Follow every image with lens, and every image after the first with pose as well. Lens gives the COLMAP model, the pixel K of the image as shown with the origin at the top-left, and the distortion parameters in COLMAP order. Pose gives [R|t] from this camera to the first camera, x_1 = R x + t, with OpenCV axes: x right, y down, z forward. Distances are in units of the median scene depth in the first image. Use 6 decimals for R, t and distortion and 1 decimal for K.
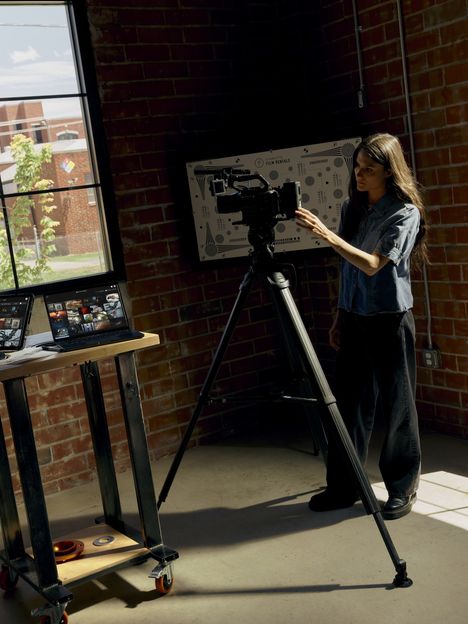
lens RADIAL K [[867.5, 0, 234.0], [0, 867.5, 312.0], [0, 0, 1]] dist [0.005448, 0.025799]
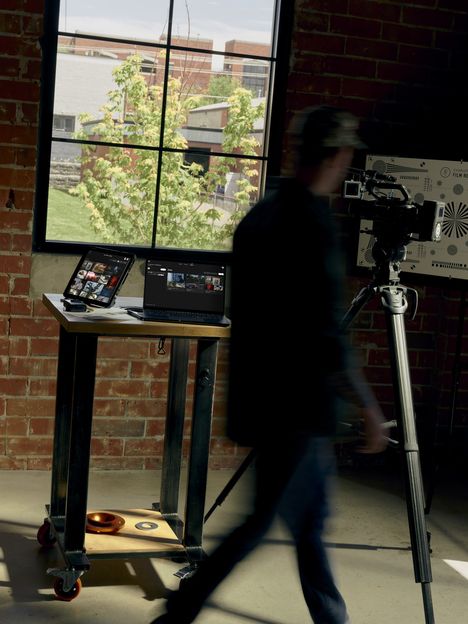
lens RADIAL K [[1037.9, 0, 233.4], [0, 1037.9, 302.1], [0, 0, 1]] dist [0.017127, 0.022715]
pose [[0.938372, 0.243250, -0.245535, 0.120880], [-0.245270, 0.969187, 0.022809, -0.016749], [0.243517, 0.038819, 0.969119, -0.064764]]
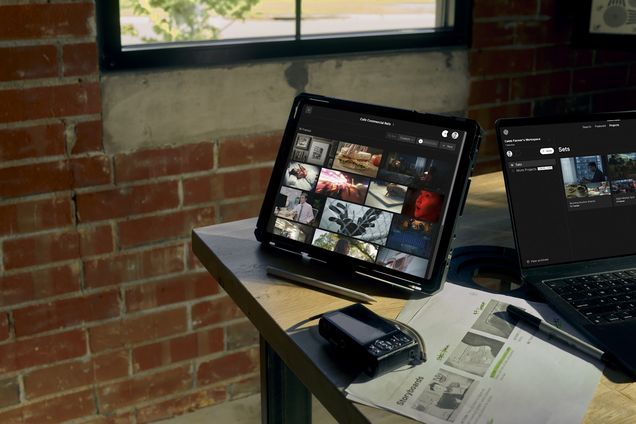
lens RADIAL K [[726.9, 0, 317.7], [0, 726.9, 104.5], [0, 0, 1]] dist [-0.051174, 0.029258]
pose [[0.985702, 0.158051, -0.058407, -0.201532], [-0.151654, 0.983232, 0.101270, -0.033867], [0.073433, -0.090964, 0.993143, 0.522132]]
